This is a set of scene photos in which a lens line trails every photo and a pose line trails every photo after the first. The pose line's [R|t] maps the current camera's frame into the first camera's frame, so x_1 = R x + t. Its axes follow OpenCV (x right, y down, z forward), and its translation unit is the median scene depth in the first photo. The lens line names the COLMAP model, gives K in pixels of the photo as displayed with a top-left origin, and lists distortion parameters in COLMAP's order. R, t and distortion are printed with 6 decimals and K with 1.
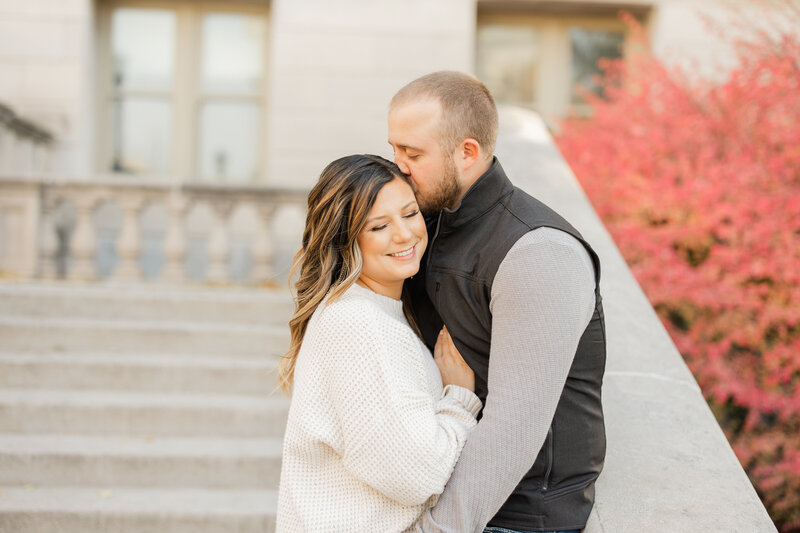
lens RADIAL K [[1180.6, 0, 412.9], [0, 1180.6, 230.0], [0, 0, 1]] dist [0.019506, -0.054393]
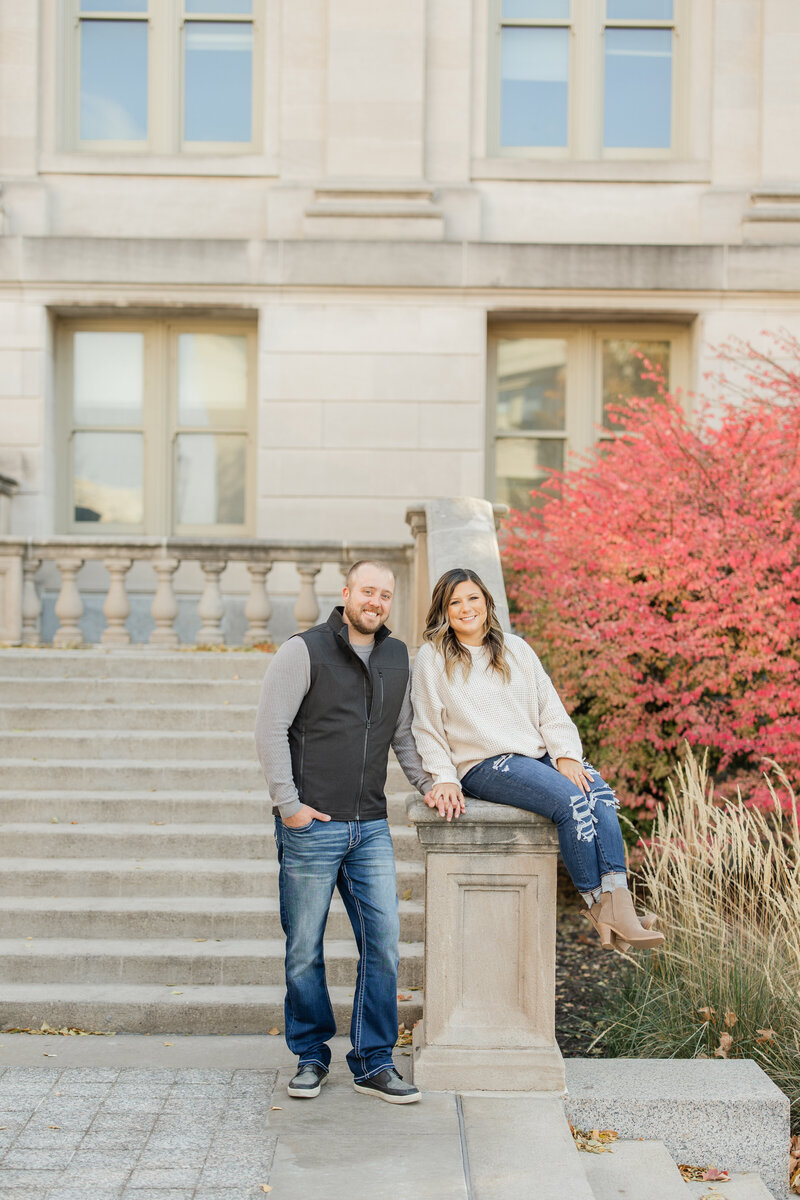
lens RADIAL K [[1934.6, 0, 400.0], [0, 1934.6, 600.0], [0, 0, 1]] dist [0.004759, 0.047328]
pose [[0.998926, -0.024154, -0.039531, 0.090072], [0.025108, 0.999401, 0.023819, -0.046085], [0.038932, -0.024786, 0.998934, -1.013372]]
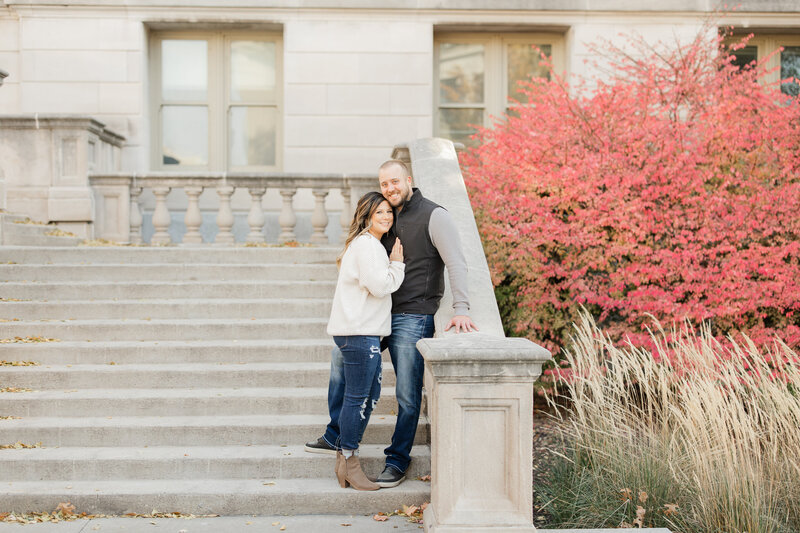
lens RADIAL K [[1180.6, 0, 412.9], [0, 1180.6, 230.0], [0, 0, 1]] dist [0.019506, -0.054393]
pose [[0.999453, -0.032591, 0.005573, 0.031719], [0.032391, 0.998936, 0.032825, -0.022839], [-0.006637, -0.032626, 0.999446, -0.806514]]
